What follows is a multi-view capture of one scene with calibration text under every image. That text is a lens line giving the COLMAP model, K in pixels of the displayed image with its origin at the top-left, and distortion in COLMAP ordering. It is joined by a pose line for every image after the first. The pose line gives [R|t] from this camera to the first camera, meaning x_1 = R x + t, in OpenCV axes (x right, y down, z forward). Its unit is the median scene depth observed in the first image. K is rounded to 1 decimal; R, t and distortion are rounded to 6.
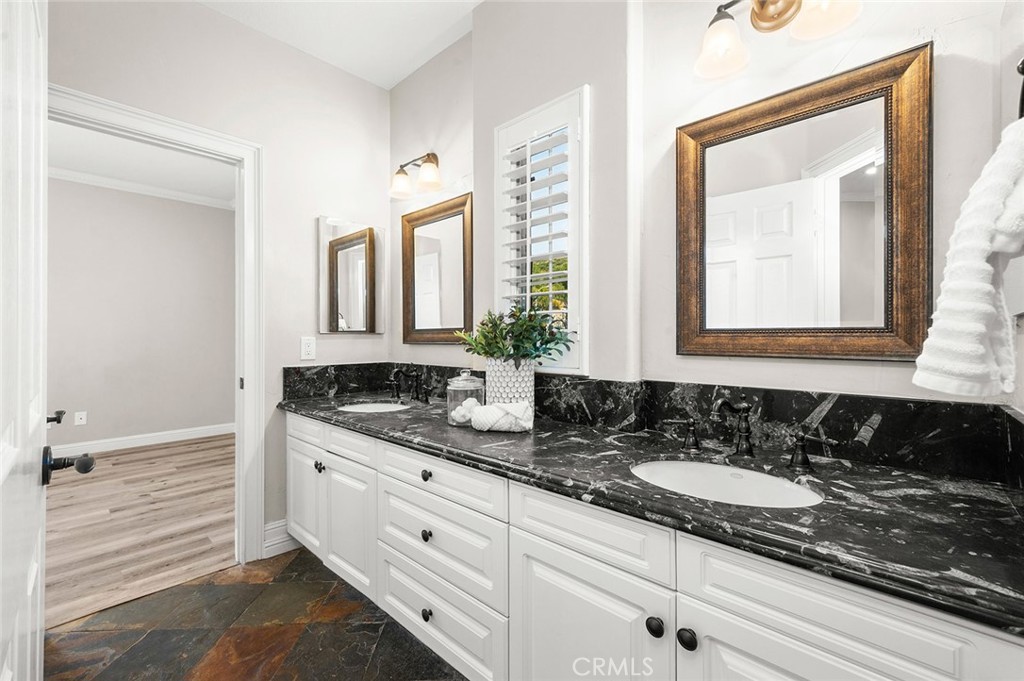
lens RADIAL K [[426.1, 0, 512.0], [0, 426.1, 340.5], [0, 0, 1]] dist [0.000287, 0.000466]
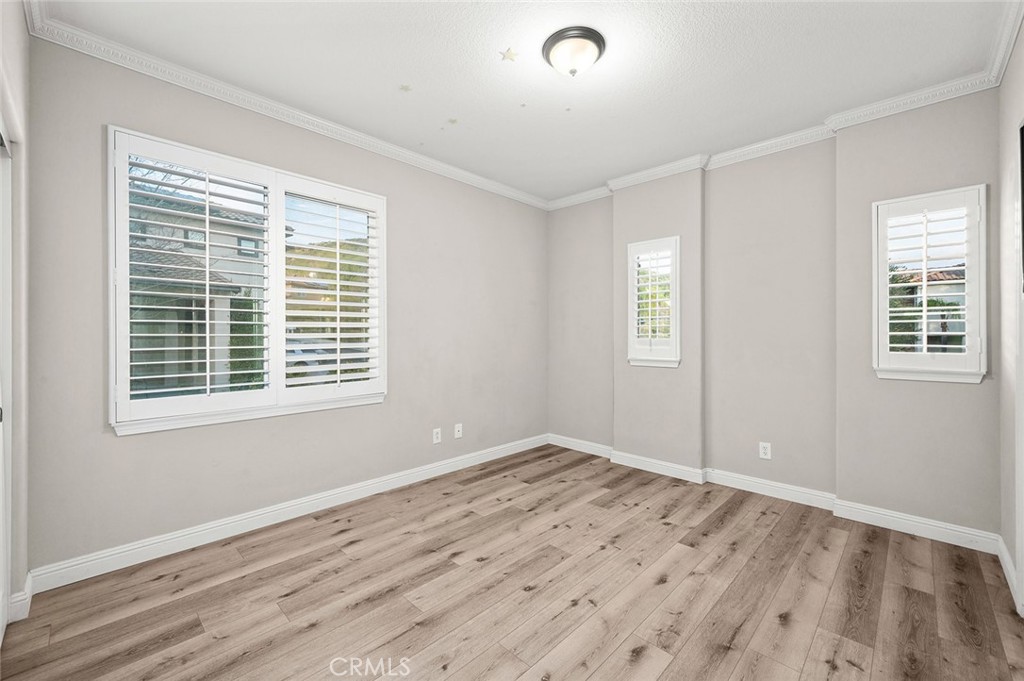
lens RADIAL K [[426.1, 0, 512.0], [0, 426.1, 340.5], [0, 0, 1]] dist [0.000287, 0.000466]
pose [[0.999119, -0.002989, -0.041868, -1.447750], [0.003213, 0.999981, 0.005278, -0.033023], [0.041852, -0.005408, 0.999109, 0.123396]]
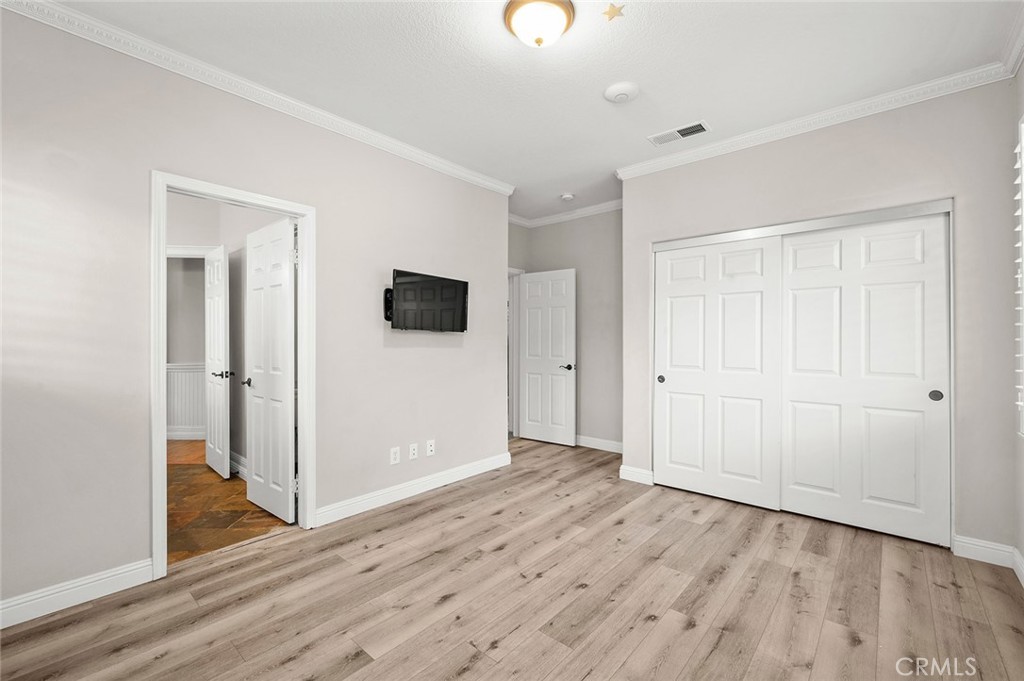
lens RADIAL K [[450.4, 0, 512.0], [0, 450.4, 340.5], [0, 0, 1]] dist [0.001343, 0.000007]
pose [[-0.999941, -0.005271, -0.009452, -1.298205], [-0.005300, 0.999981, 0.003088, -0.038450], [0.009436, 0.003138, -0.999951, 1.852600]]
